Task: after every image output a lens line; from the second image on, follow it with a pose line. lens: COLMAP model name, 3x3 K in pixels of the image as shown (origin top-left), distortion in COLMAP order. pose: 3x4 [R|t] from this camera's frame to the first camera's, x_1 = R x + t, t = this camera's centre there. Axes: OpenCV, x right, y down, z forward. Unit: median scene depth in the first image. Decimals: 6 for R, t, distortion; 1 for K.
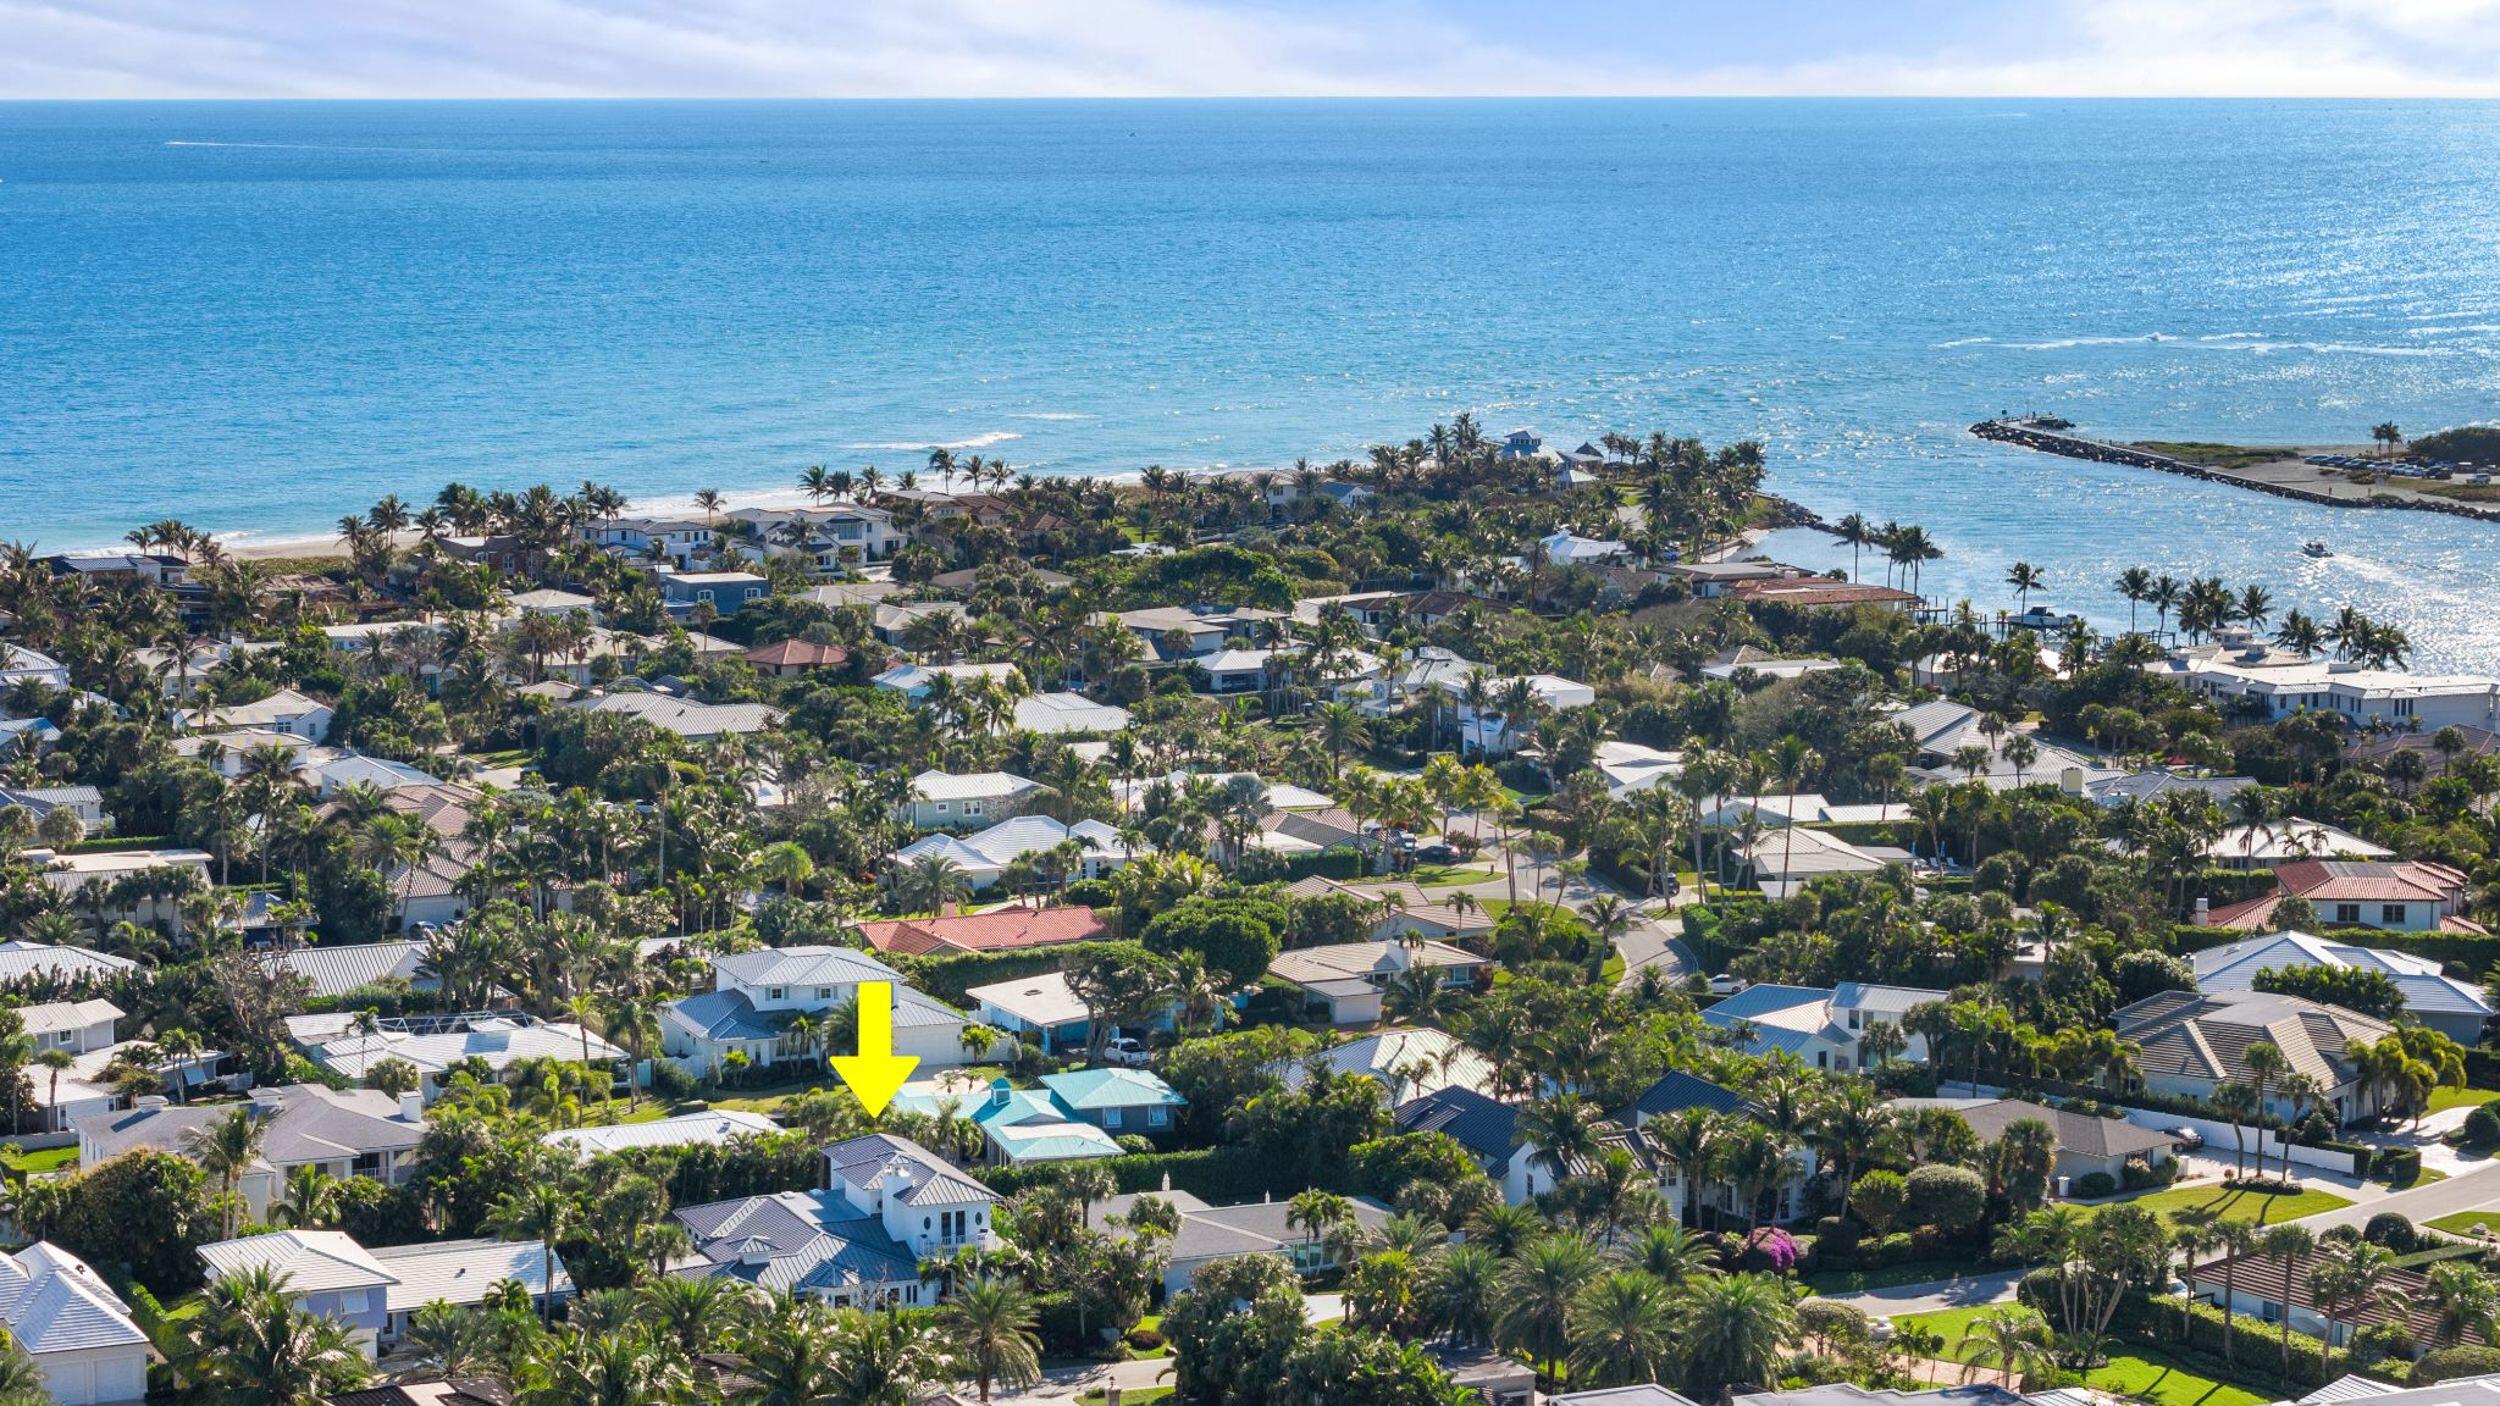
lens RADIAL K [[5069.6, 0, 1250.0], [0, 5069.6, 703.0], [0, 0, 1]] dist [0.011160, -0.075898]
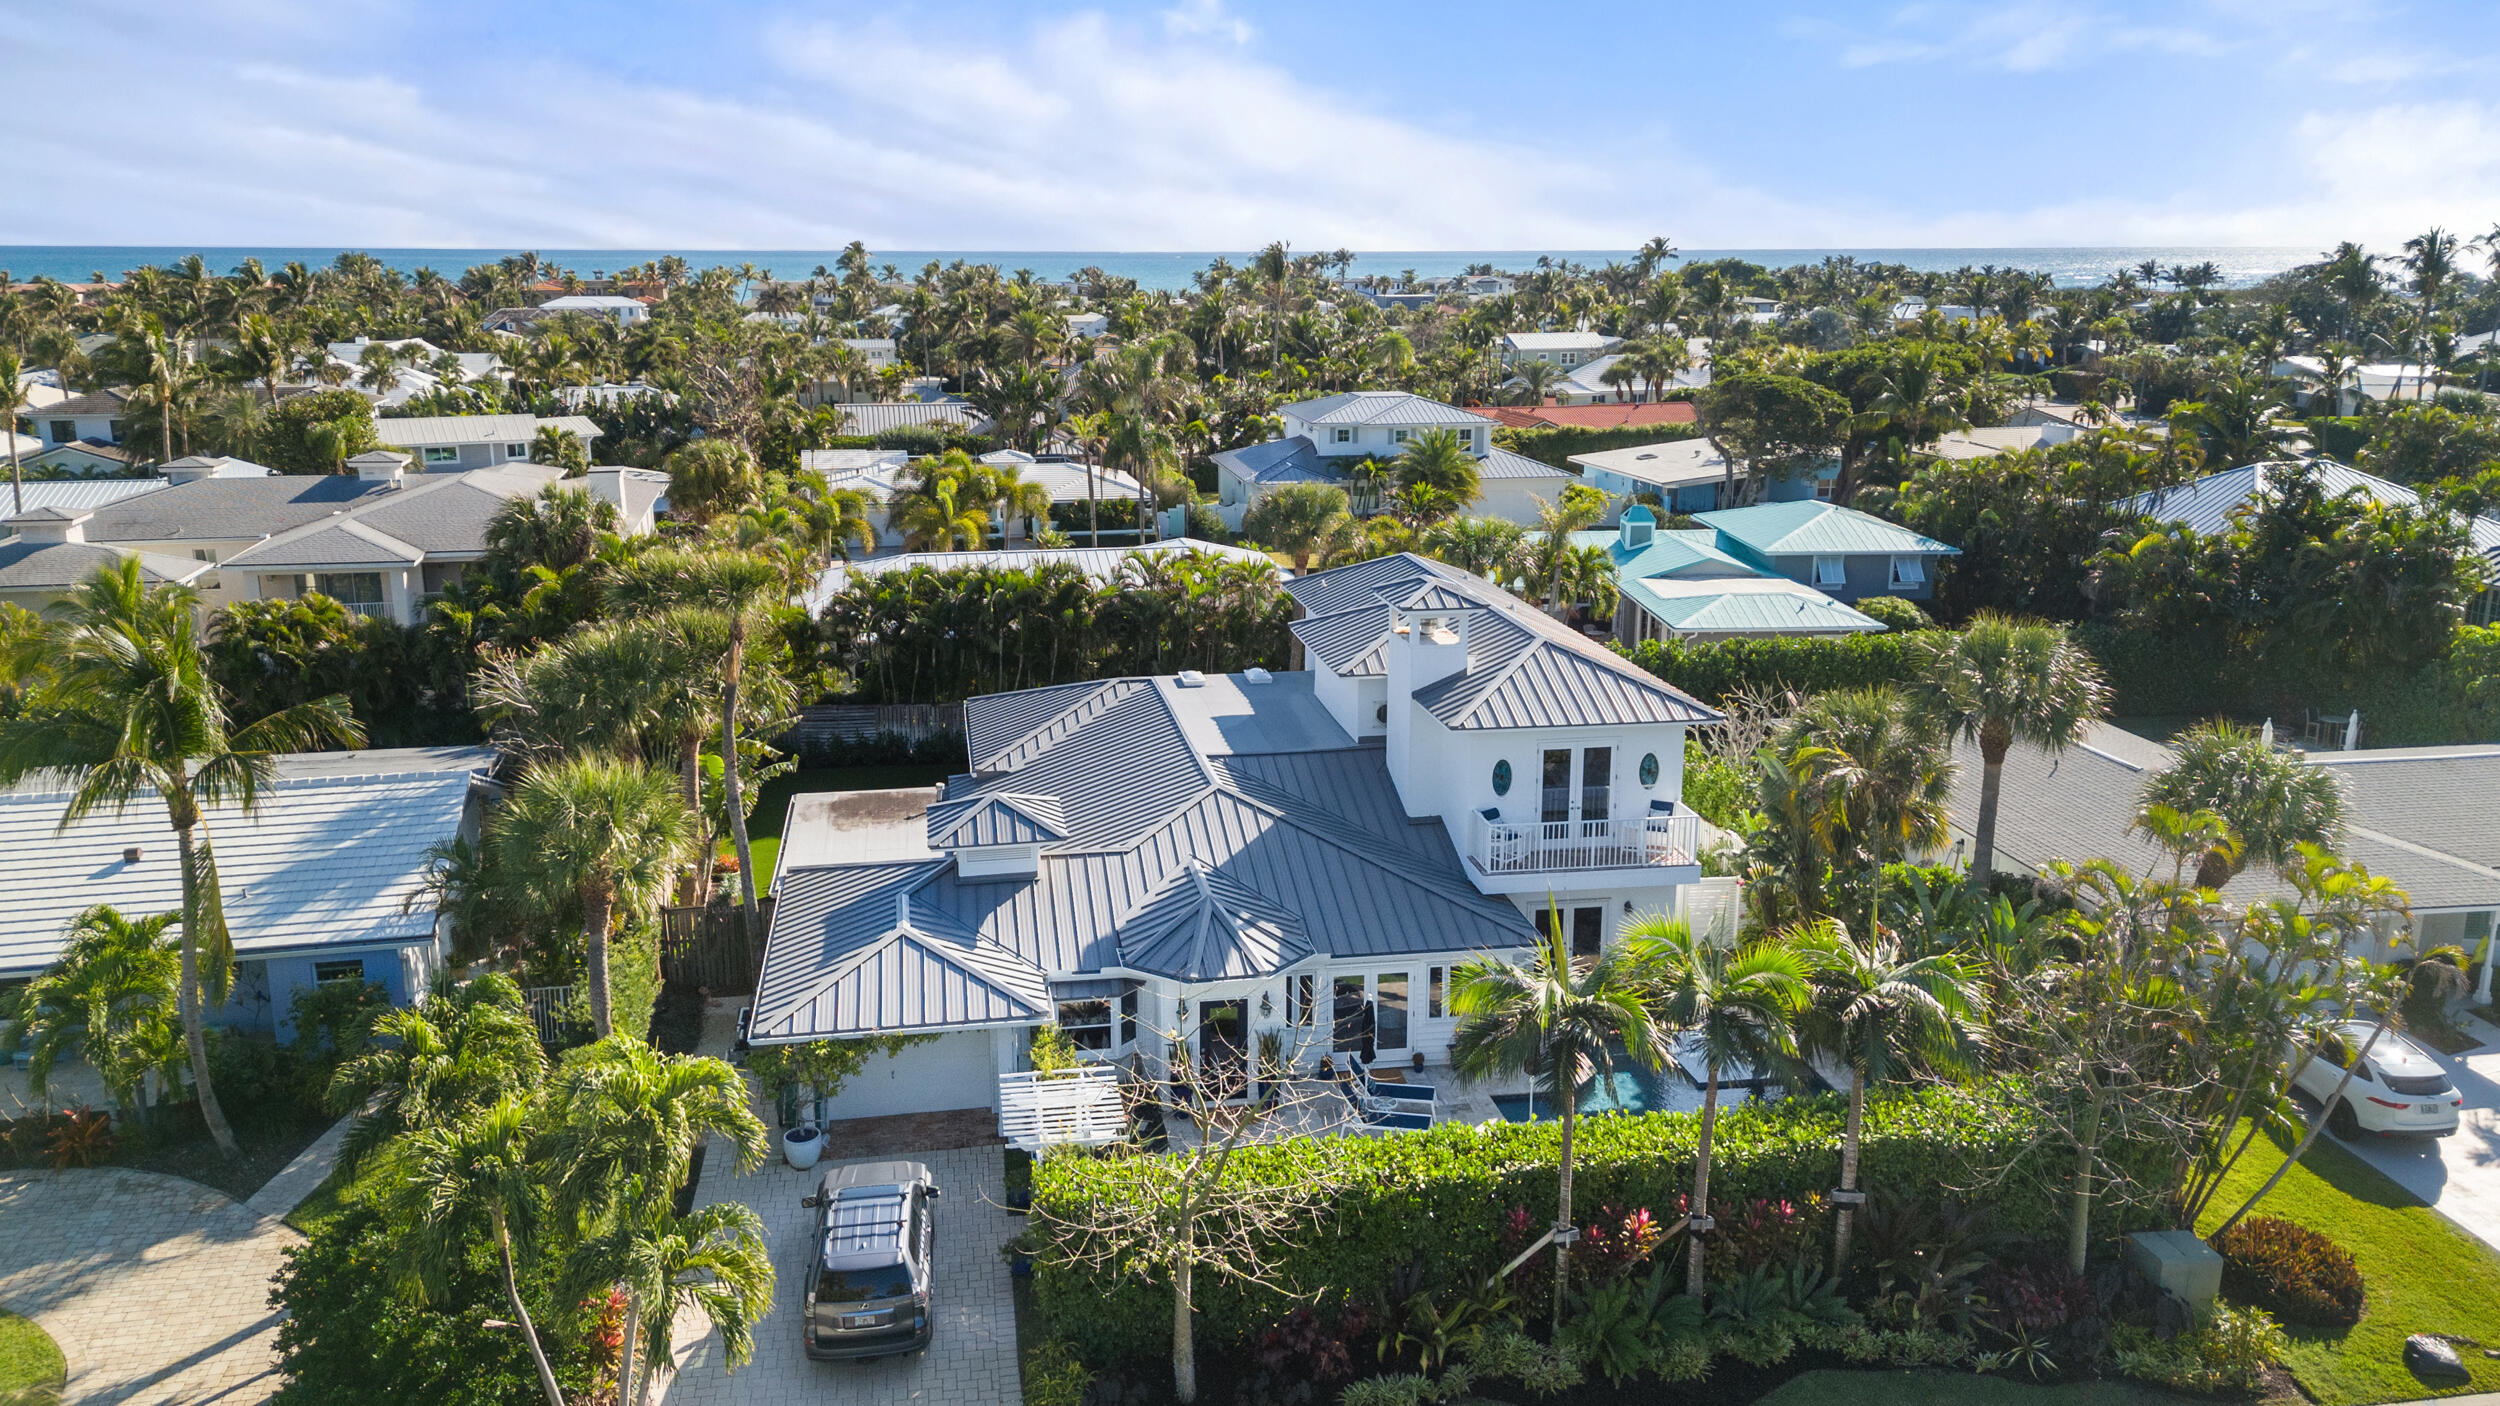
lens RADIAL K [[1870.0, 0, 1241.6], [0, 1870.0, 741.5], [0, 0, 1]] dist [0.101466, -0.116074]
pose [[0.977246, 0.054430, -0.205006, -0.043217], [-0.026323, 0.990164, 0.137412, 0.065197], [0.210469, -0.128889, 0.969067, 0.687026]]
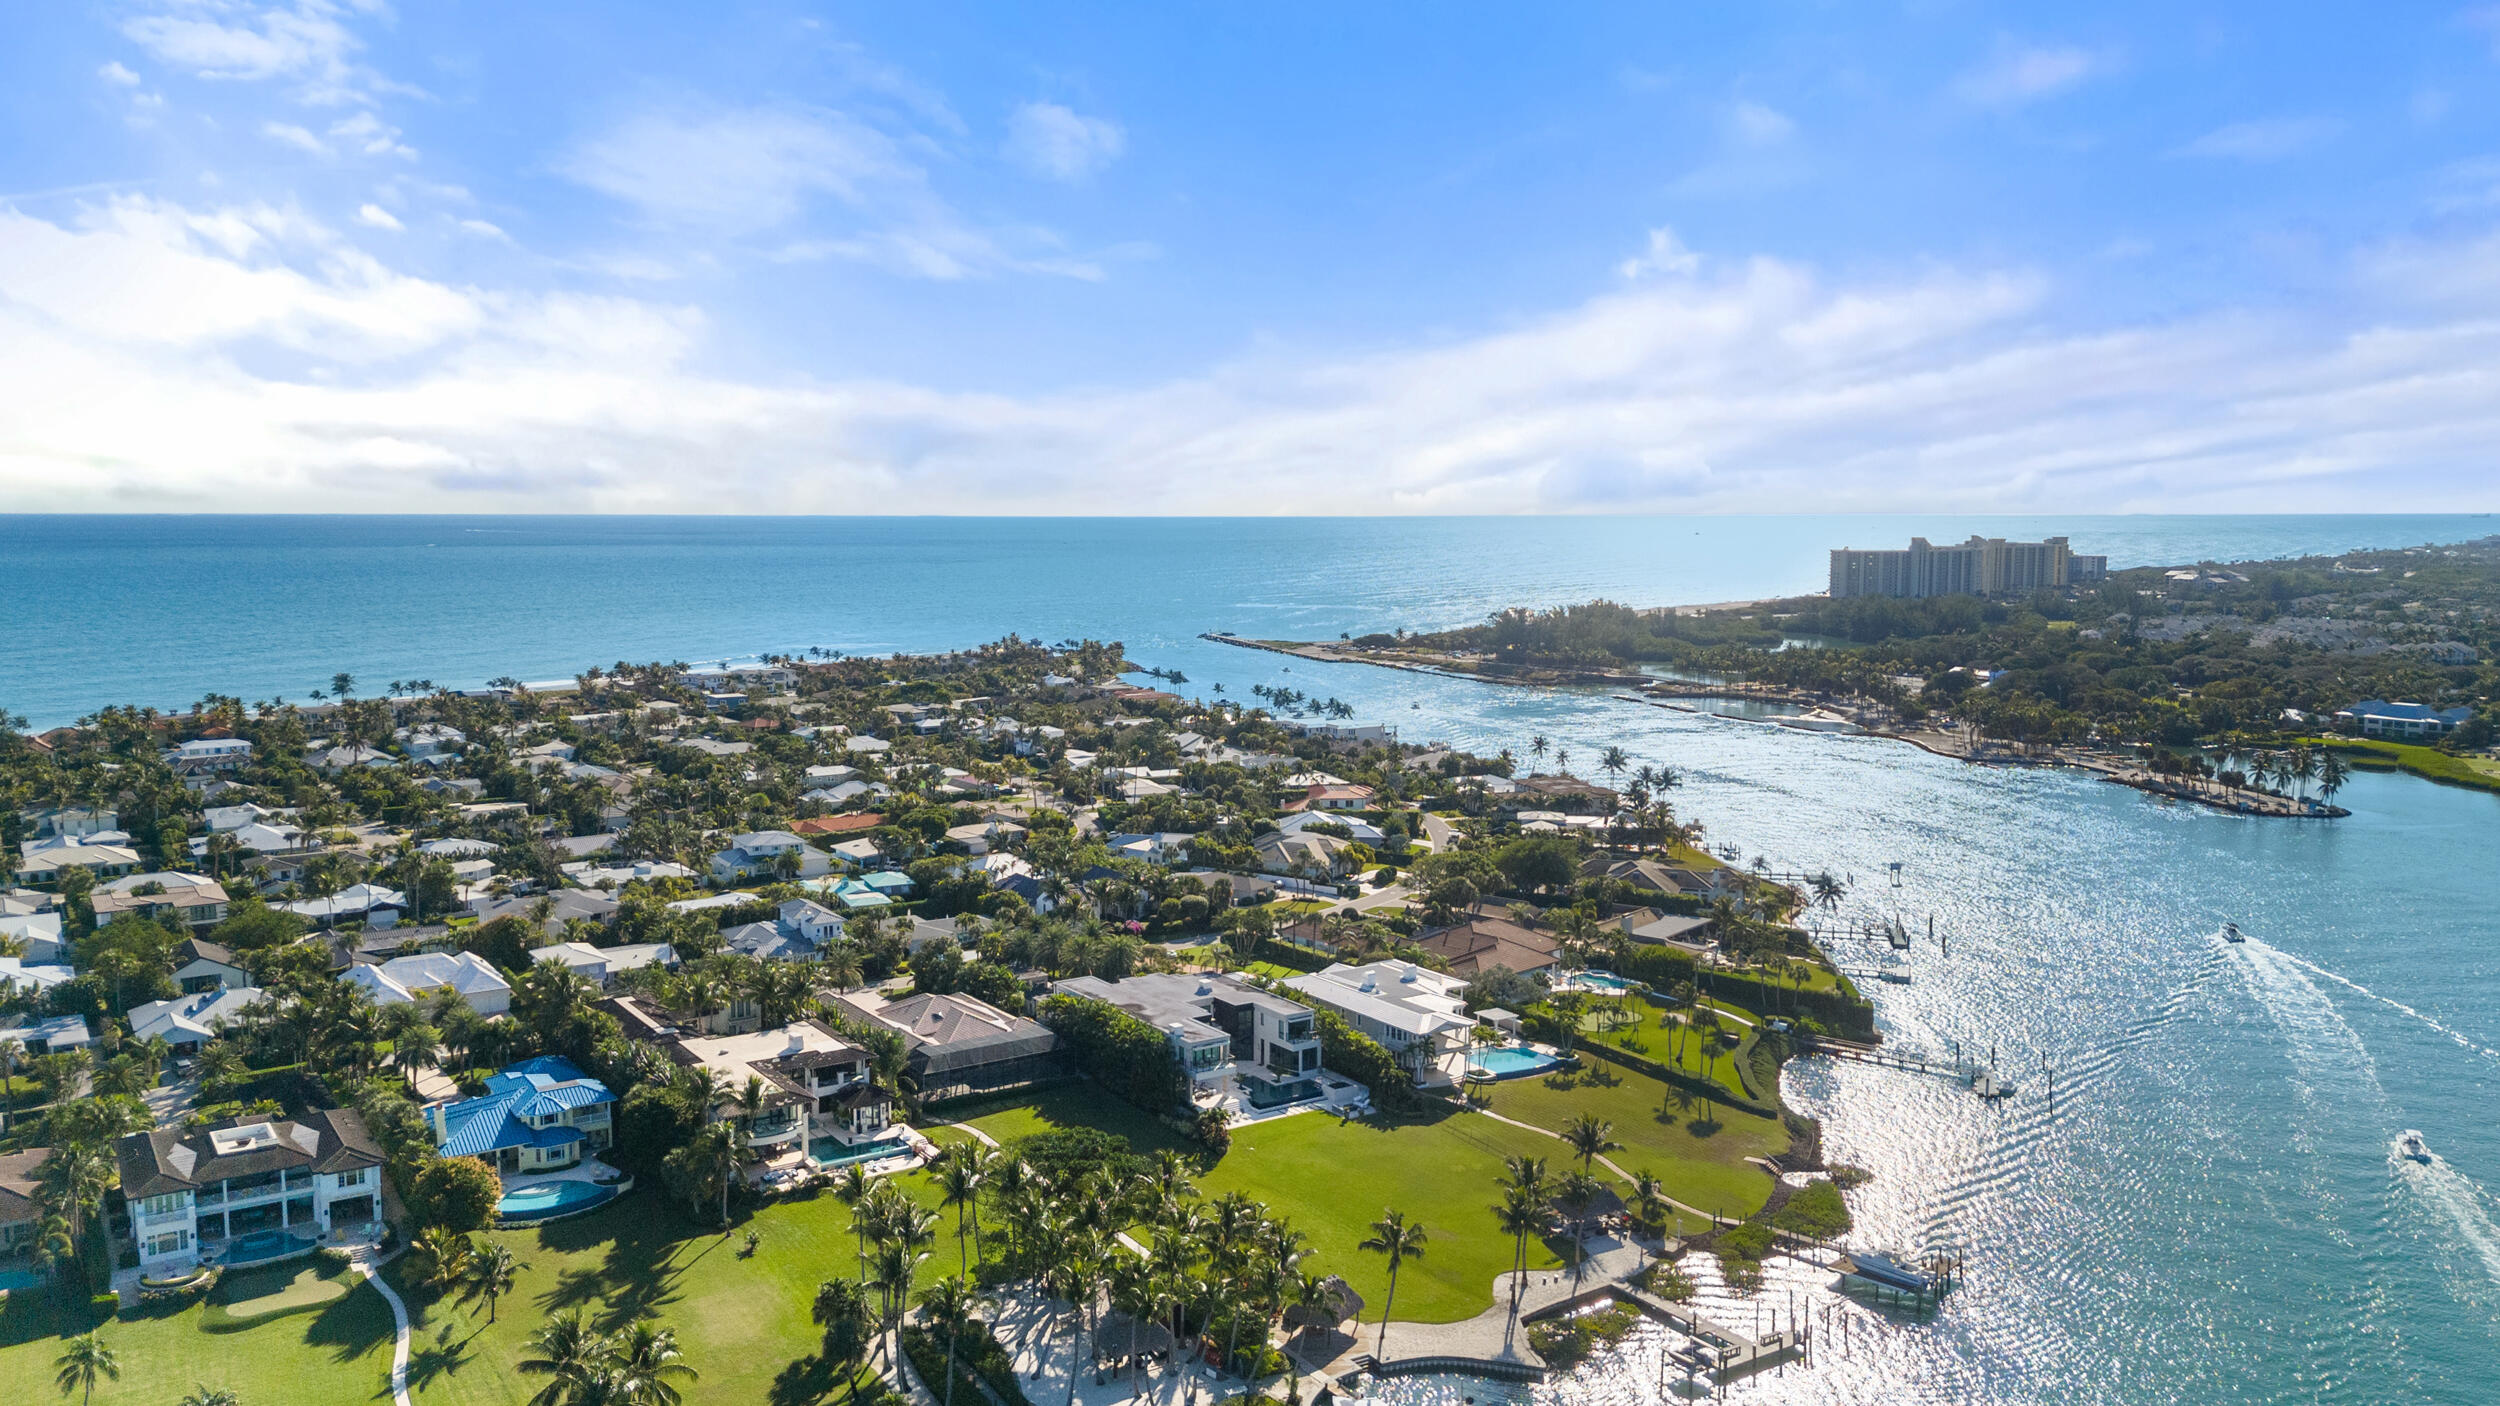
lens RADIAL K [[1863.0, 0, 1250.0], [0, 1863.0, 703.0], [0, 0, 1]] dist [0.175416, -0.435120]
pose [[0.985764, -0.015565, 0.167415, -0.002603], [0.018831, 0.999662, -0.017934, 0.003335], [-0.167080, 0.020831, 0.985723, -0.018675]]
